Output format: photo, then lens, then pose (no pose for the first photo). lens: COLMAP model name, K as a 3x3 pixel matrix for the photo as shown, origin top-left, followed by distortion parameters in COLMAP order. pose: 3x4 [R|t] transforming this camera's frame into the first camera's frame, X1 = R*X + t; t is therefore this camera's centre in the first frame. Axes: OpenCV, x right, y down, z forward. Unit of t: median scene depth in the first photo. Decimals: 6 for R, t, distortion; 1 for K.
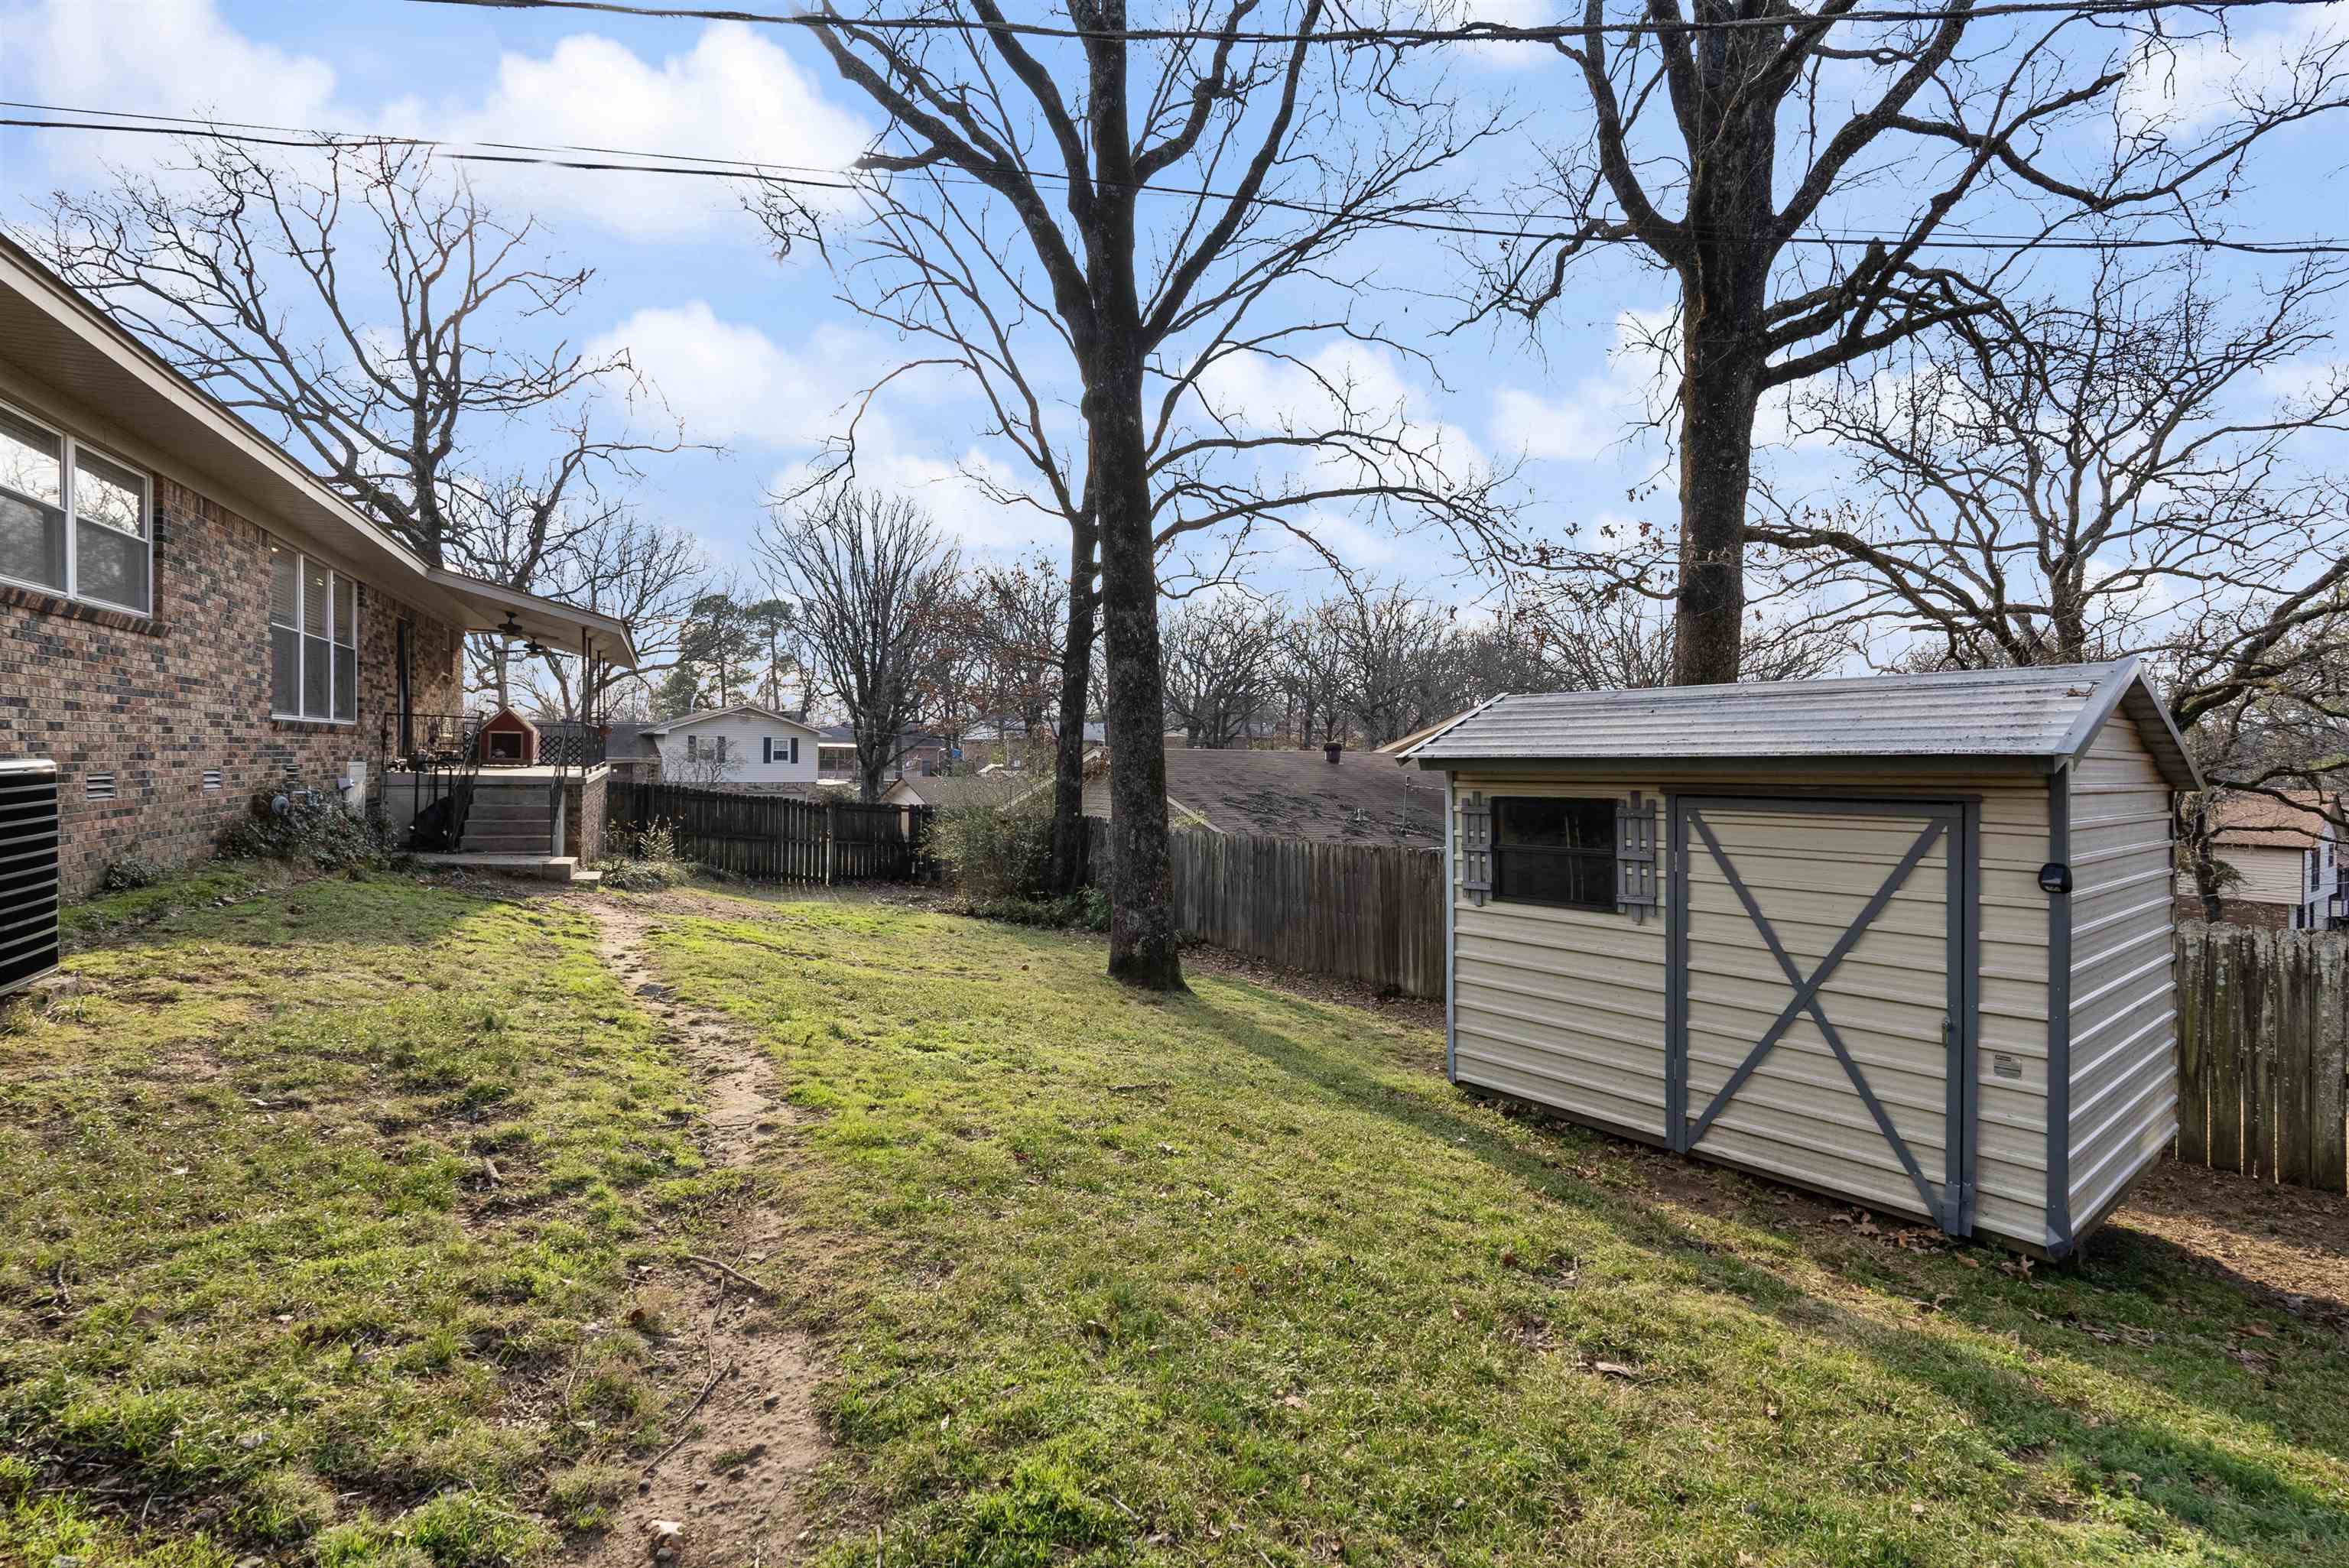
lens RADIAL K [[1053.1, 0, 1172.6], [0, 1053.1, 758.4], [0, 0, 1]] dist [-0.002876, 0.000141]
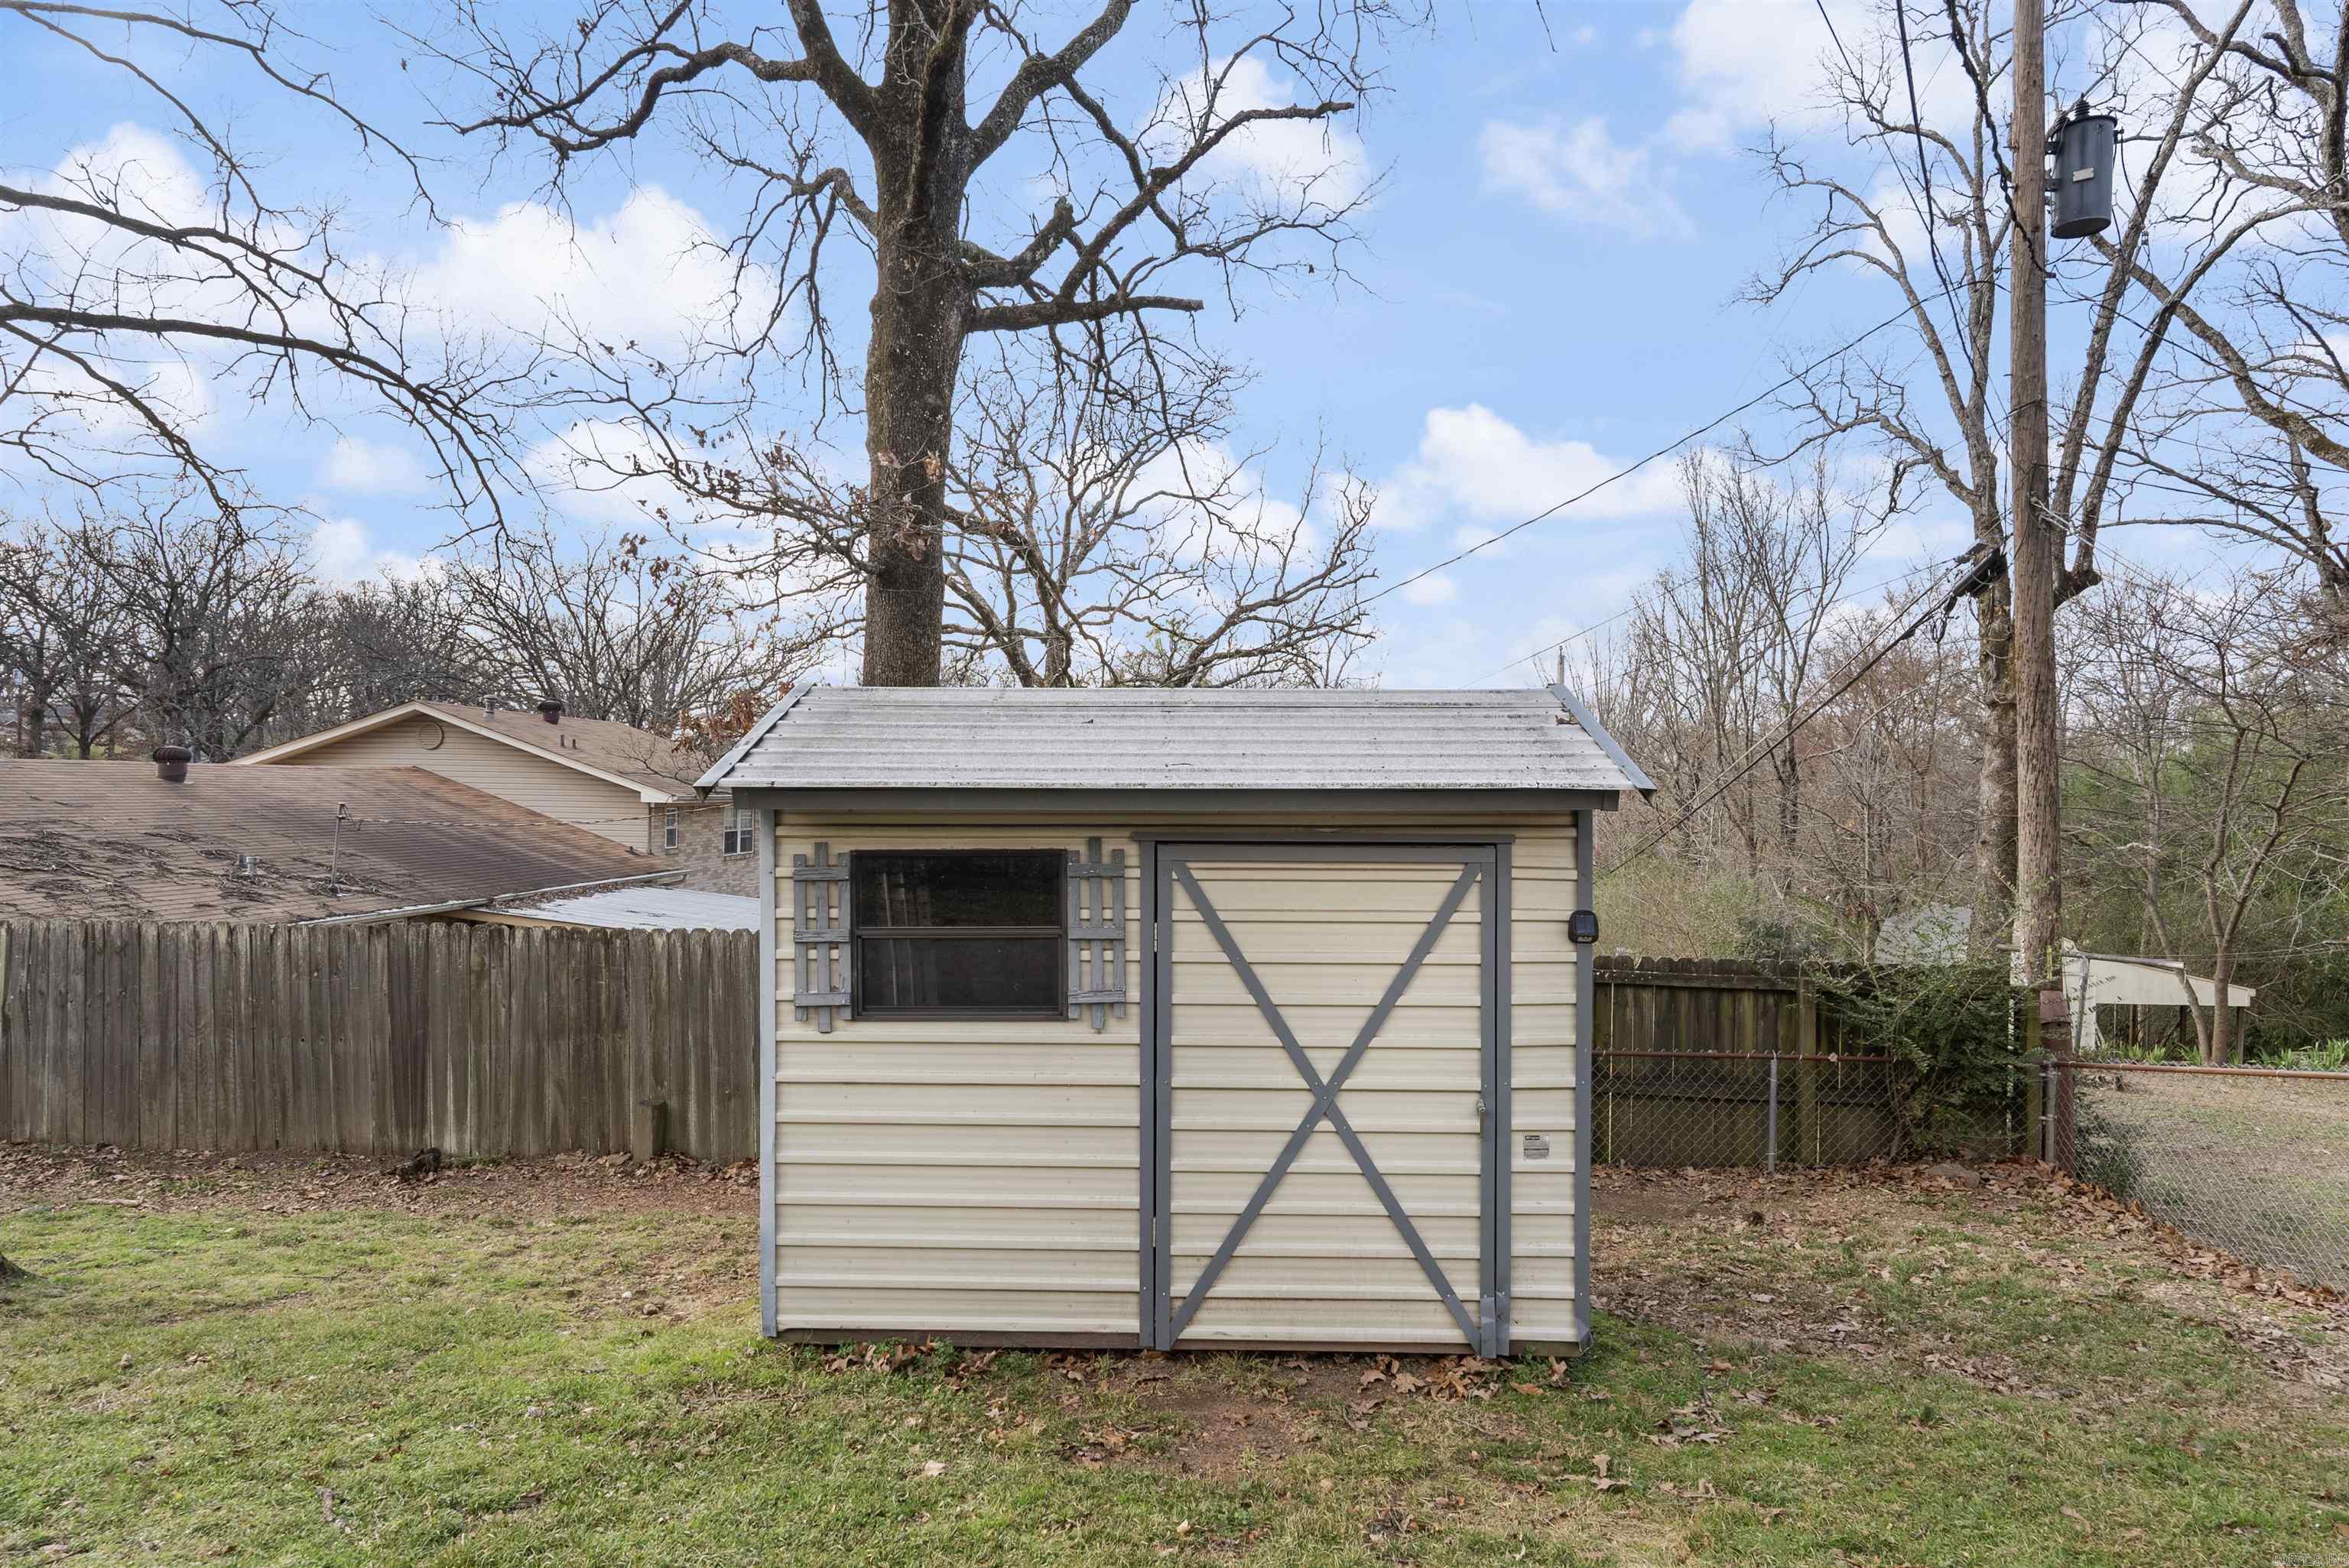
lens RADIAL K [[1246.2, 0, 1174.5], [0, 1246.2, 784.0], [0, 0, 1]] dist [0.000109, -0.001021]
pose [[0.638492, 0.000154, 0.769628, -0.153885], [-0.006745, 0.999963, 0.005395, -0.008584], [-0.769599, -0.008636, 0.638469, 0.460614]]
